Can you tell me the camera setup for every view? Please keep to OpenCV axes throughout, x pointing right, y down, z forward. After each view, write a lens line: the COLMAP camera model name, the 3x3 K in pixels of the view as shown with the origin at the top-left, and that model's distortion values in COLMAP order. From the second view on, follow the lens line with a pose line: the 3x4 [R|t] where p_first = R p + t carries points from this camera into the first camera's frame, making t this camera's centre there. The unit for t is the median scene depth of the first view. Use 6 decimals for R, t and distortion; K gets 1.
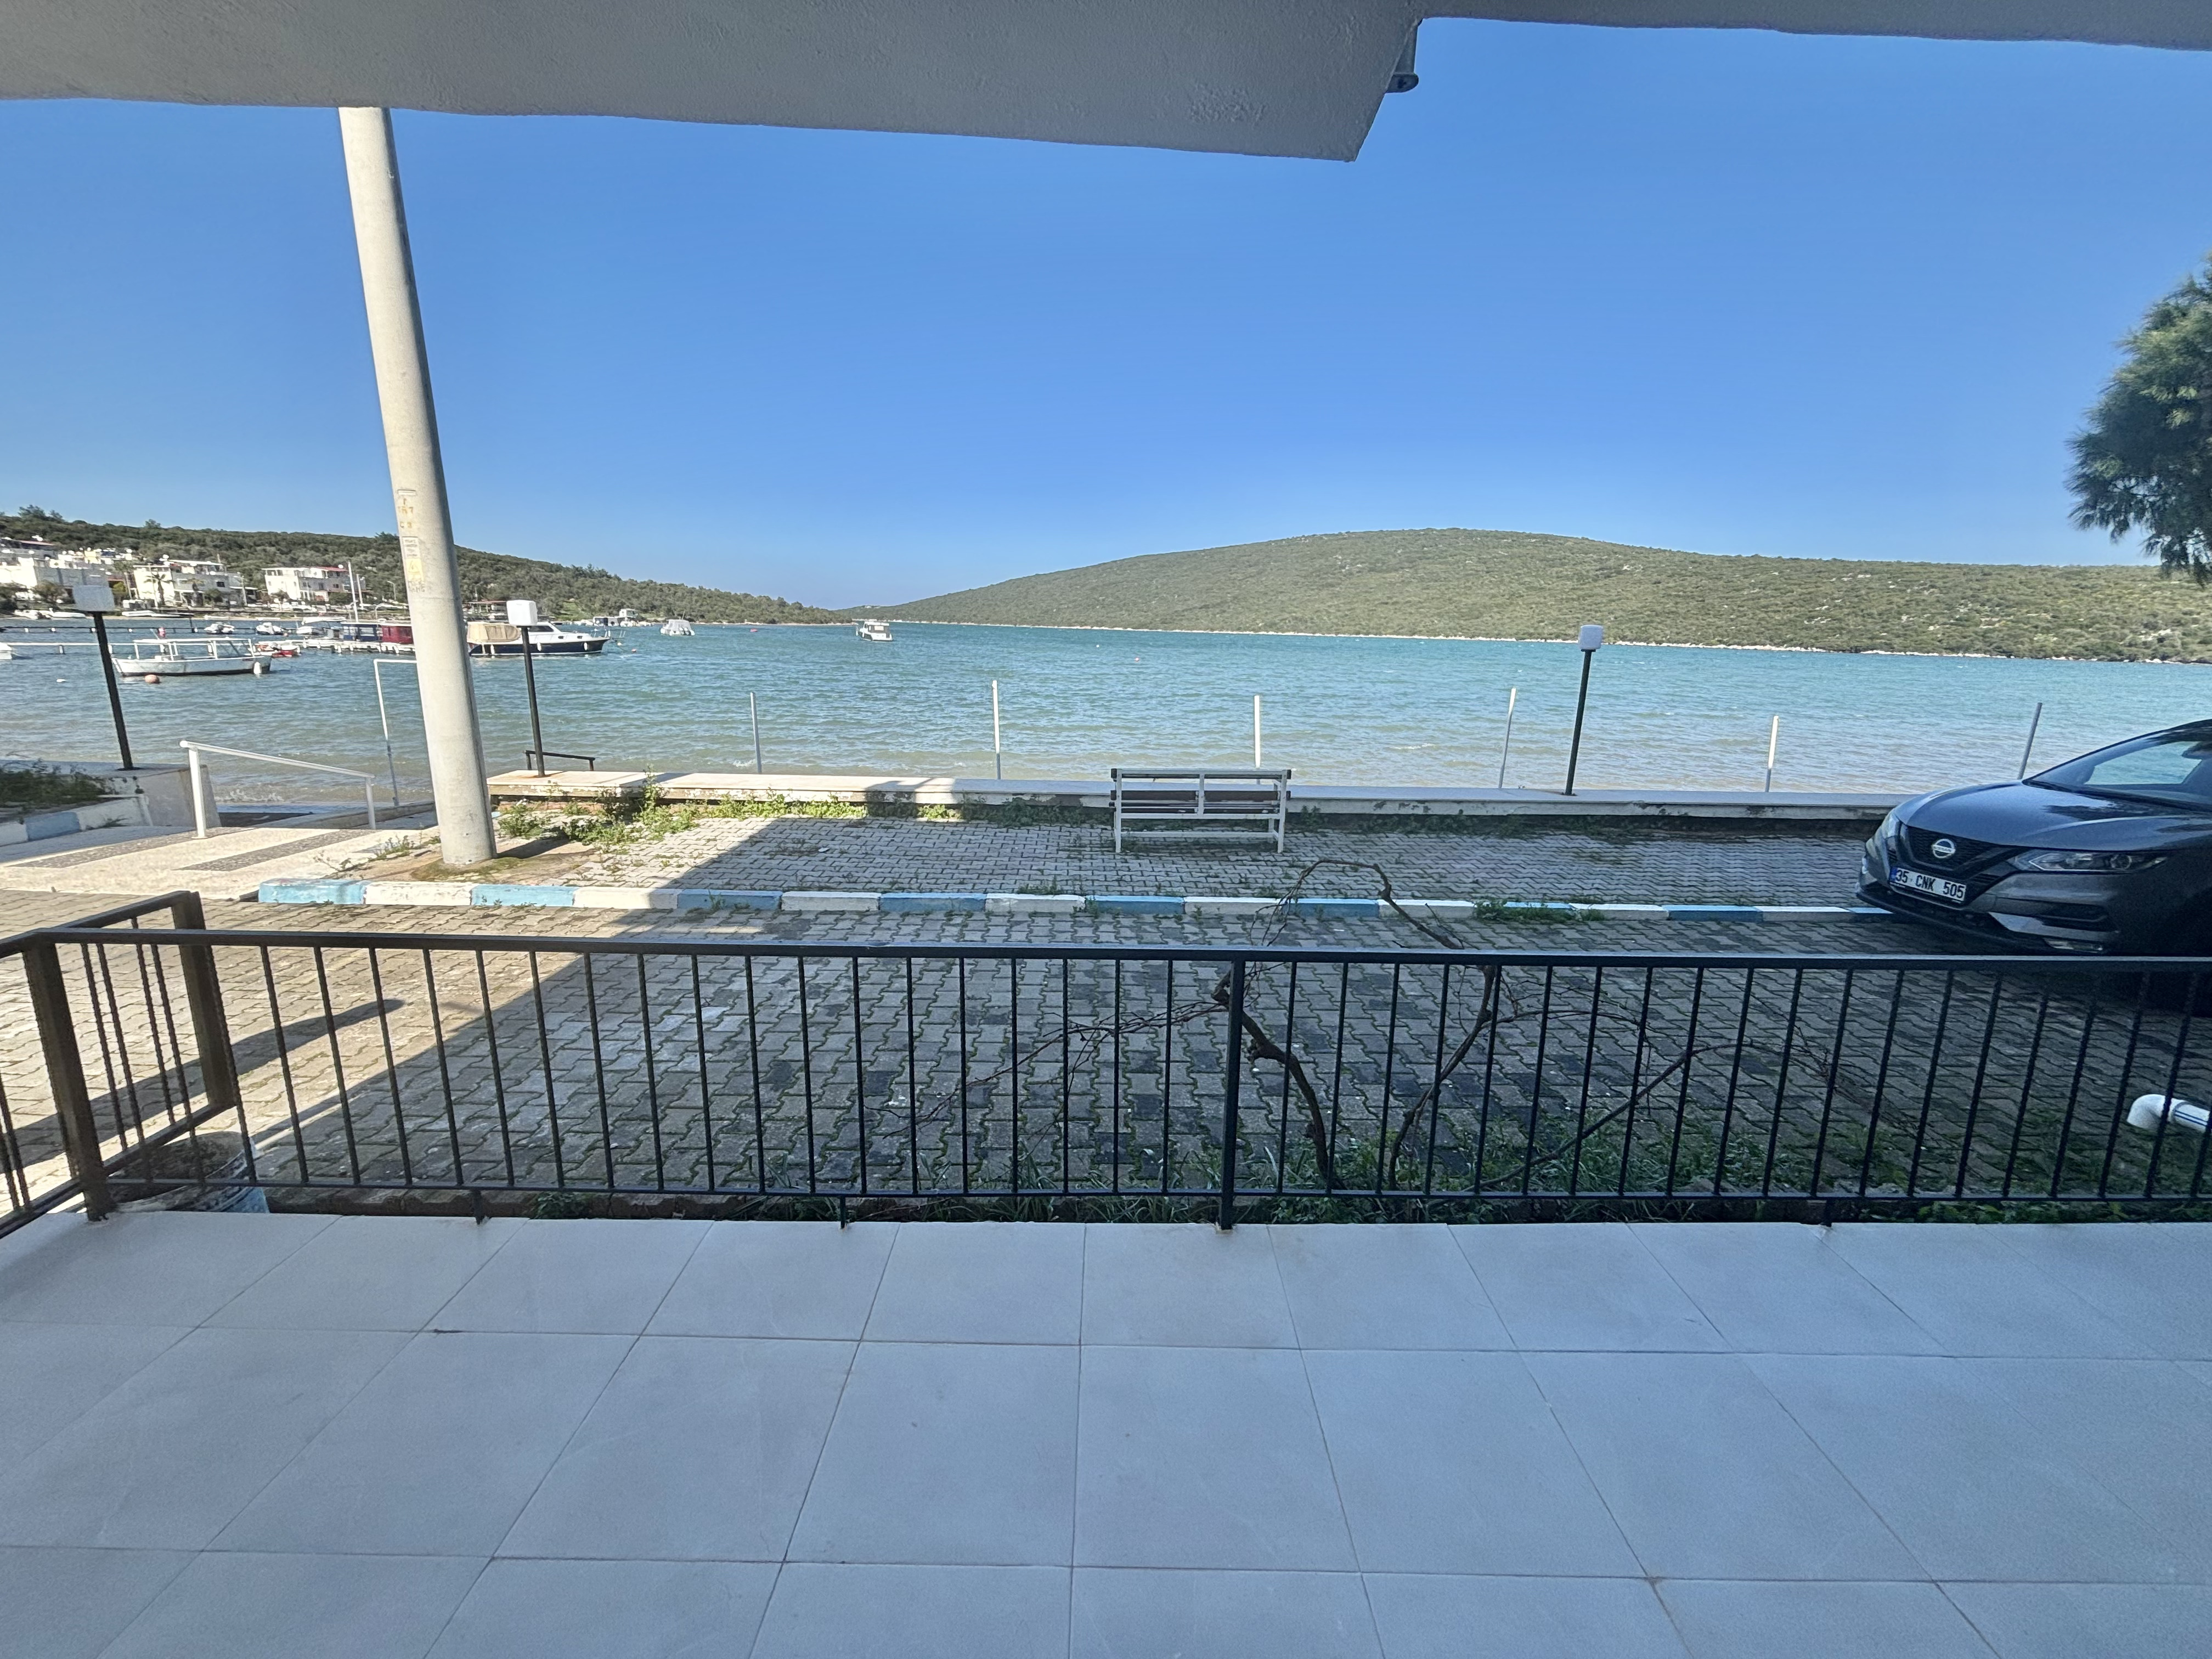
lens RADIAL K [[898.0, 0, 1106.2], [0, 898.0, 829.9], [0, 0, 1]] dist [0.001508, -0.000029]
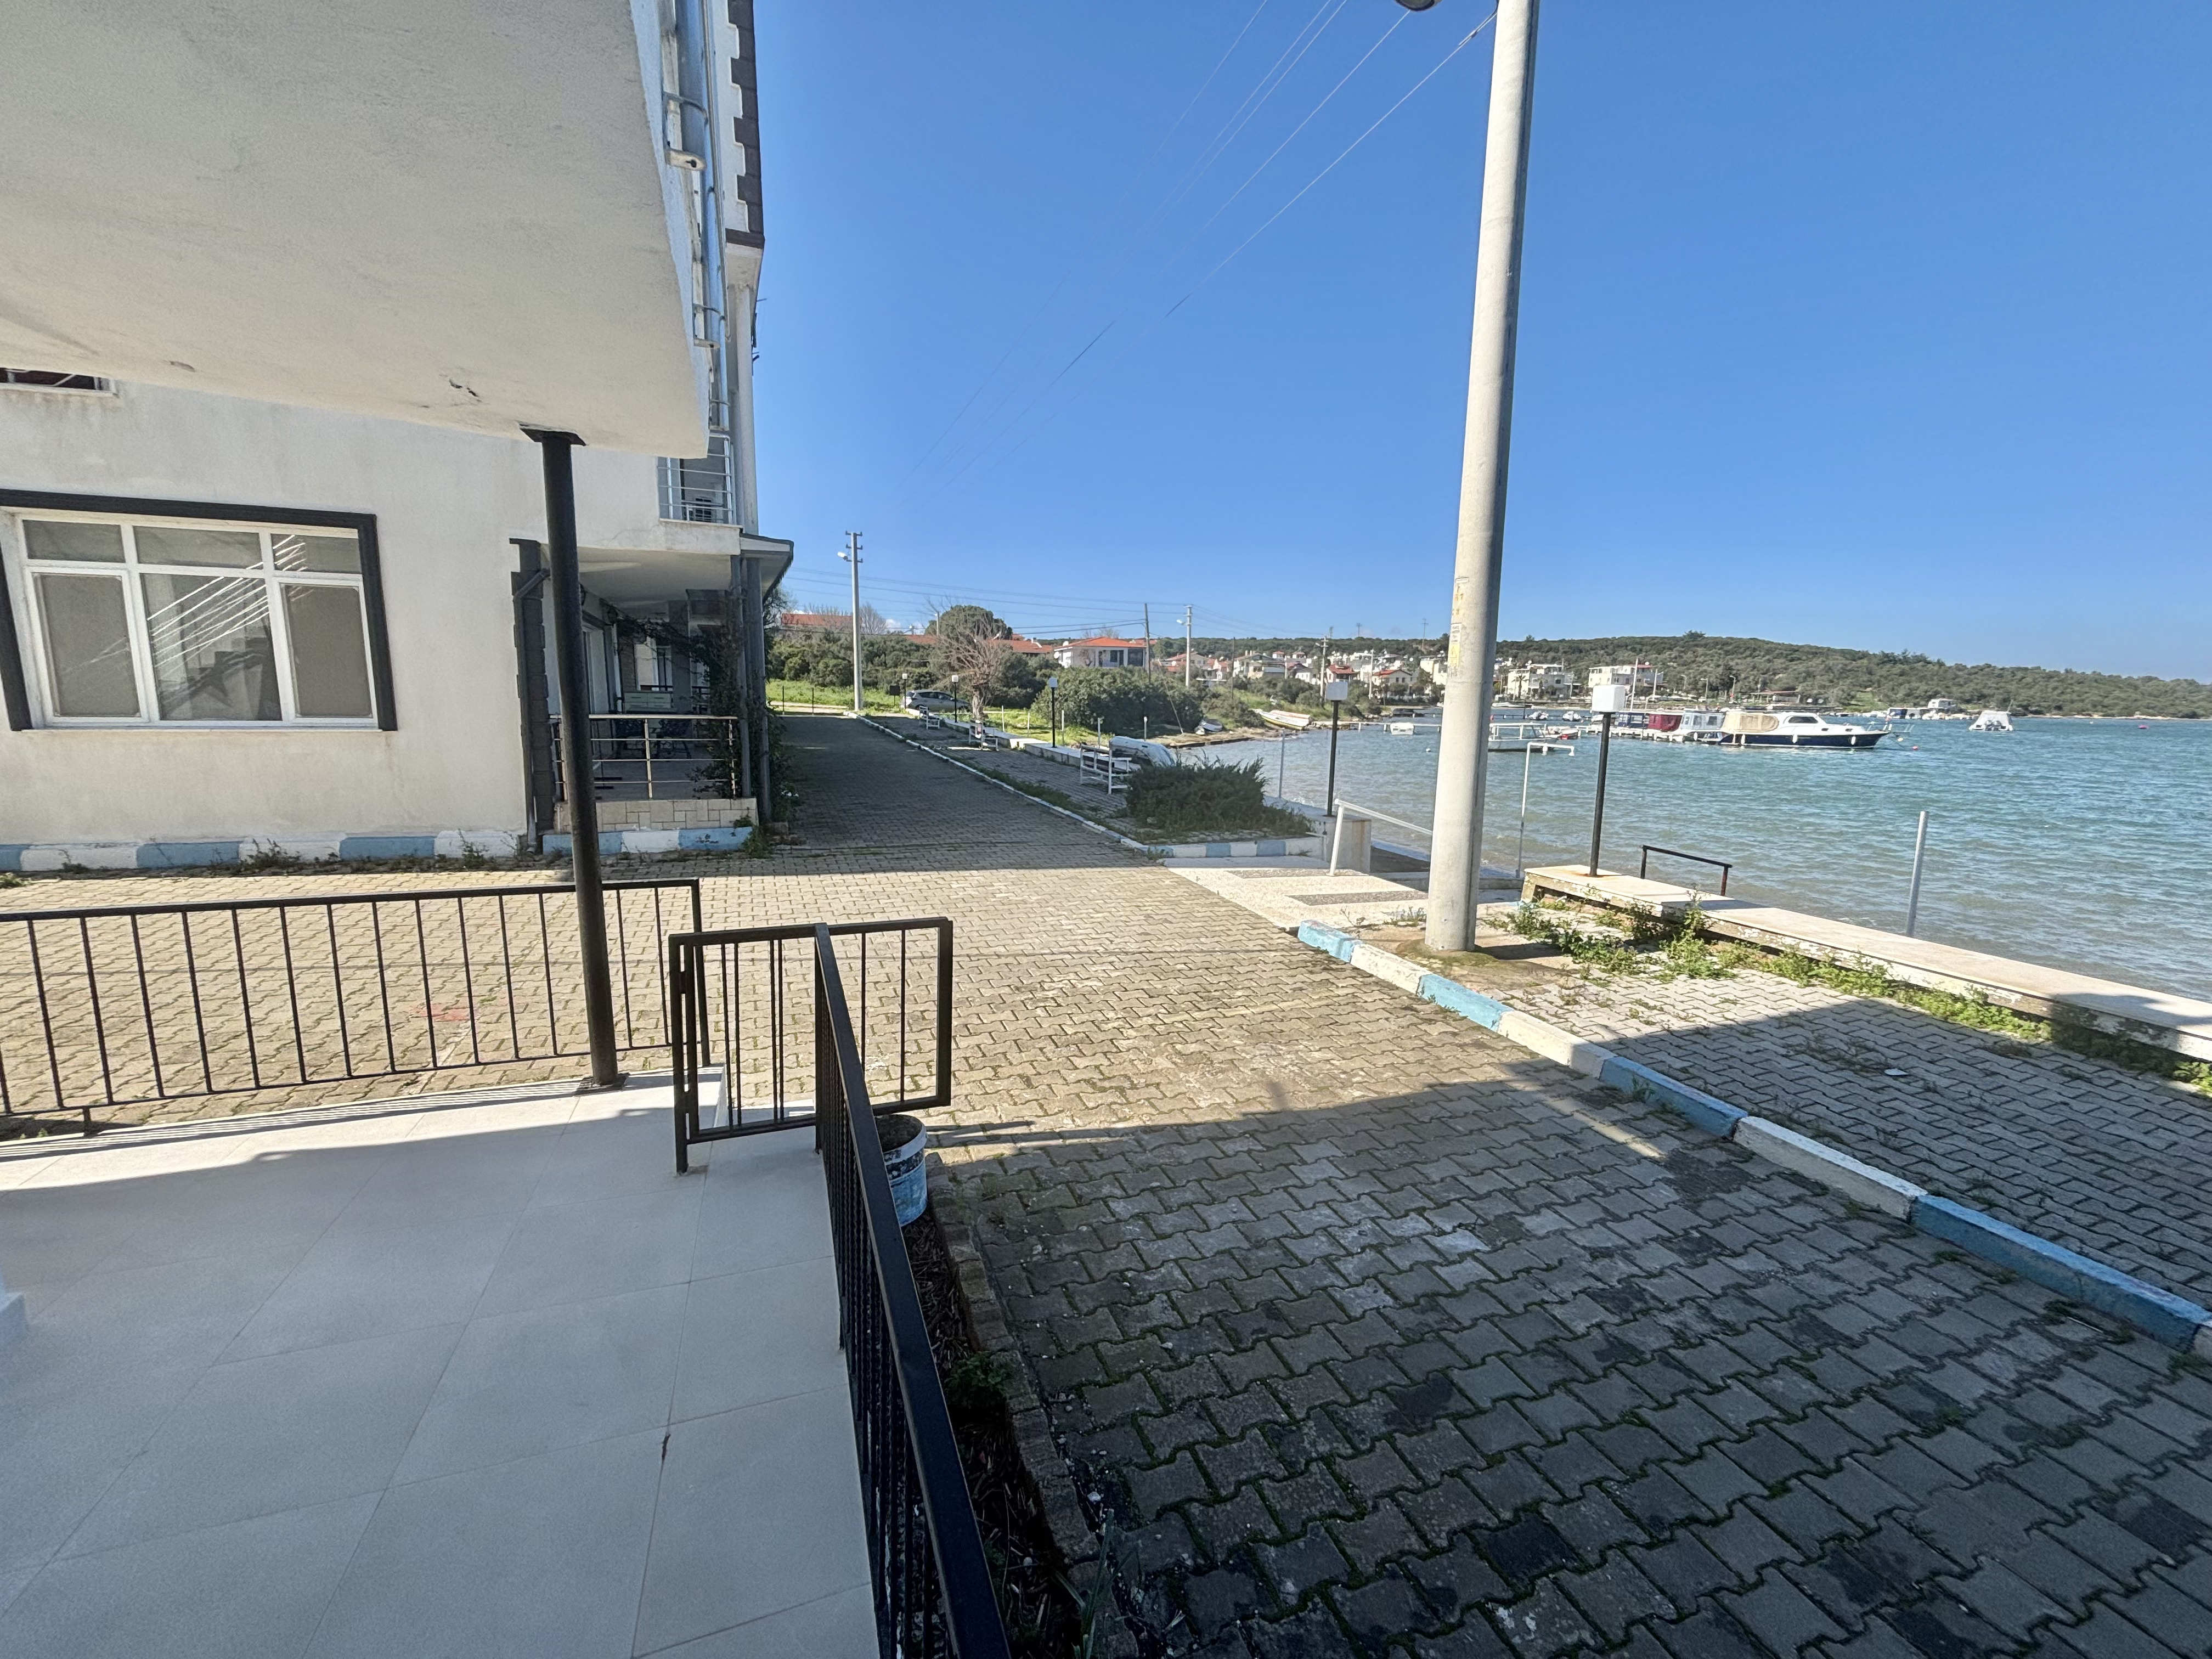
lens RADIAL K [[897.2, 0, 1106.0], [0, 897.2, 829.5], [0, 0, 1]] dist [-0.025011, 0.007103]
pose [[0.325626, 0.128444, -0.936734, 0.046113], [-0.217964, 0.974243, 0.057819, -0.050591], [0.920032, 0.185347, 0.345235, 0.237791]]
